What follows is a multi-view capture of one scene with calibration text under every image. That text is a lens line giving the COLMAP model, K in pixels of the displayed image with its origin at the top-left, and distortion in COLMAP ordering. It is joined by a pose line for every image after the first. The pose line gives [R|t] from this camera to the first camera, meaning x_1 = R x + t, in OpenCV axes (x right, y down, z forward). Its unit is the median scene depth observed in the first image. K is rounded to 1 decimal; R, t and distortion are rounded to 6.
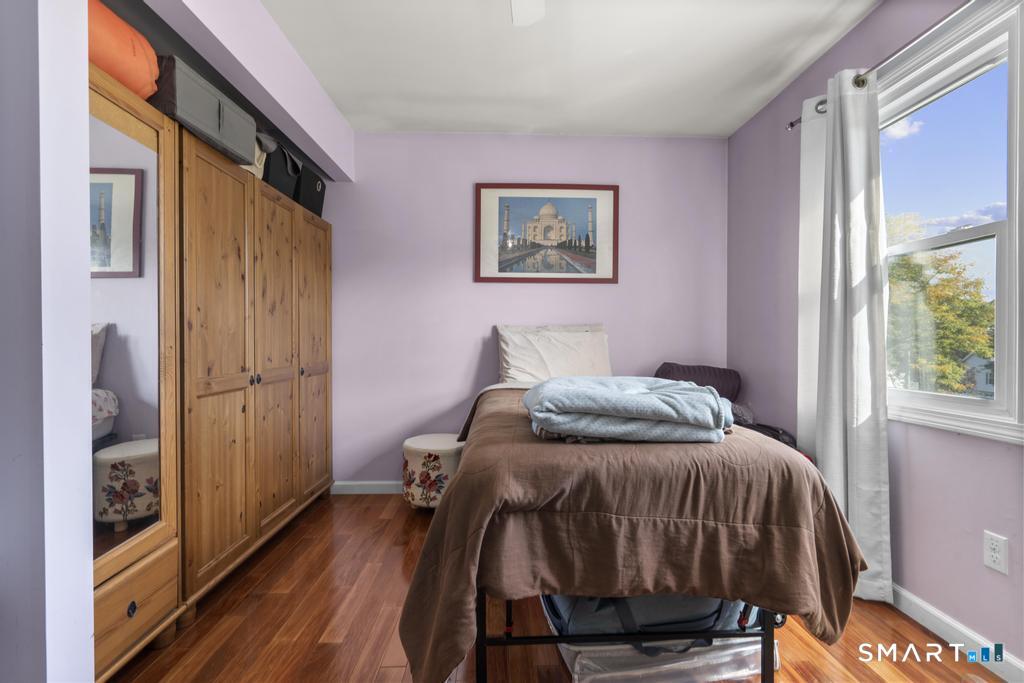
lens RADIAL K [[459.4, 0, 512.3], [0, 459.4, 341.7], [0, 0, 1]] dist [-0.005591, 0.003233]
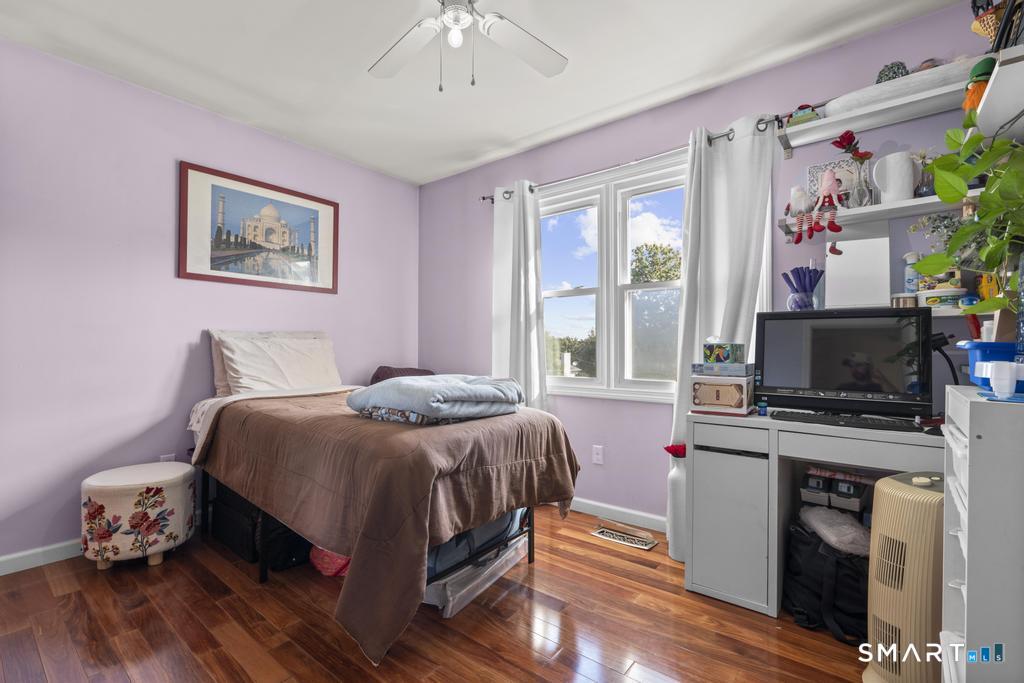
lens RADIAL K [[459.4, 0, 512.4], [0, 459.4, 341.6], [0, 0, 1]] dist [-0.005591, 0.003233]
pose [[0.652704, 0.010386, 0.757542, -0.401556], [0.000897, 0.999895, -0.014481, -0.000225], [-0.757613, 0.010131, 0.652626, -0.009876]]
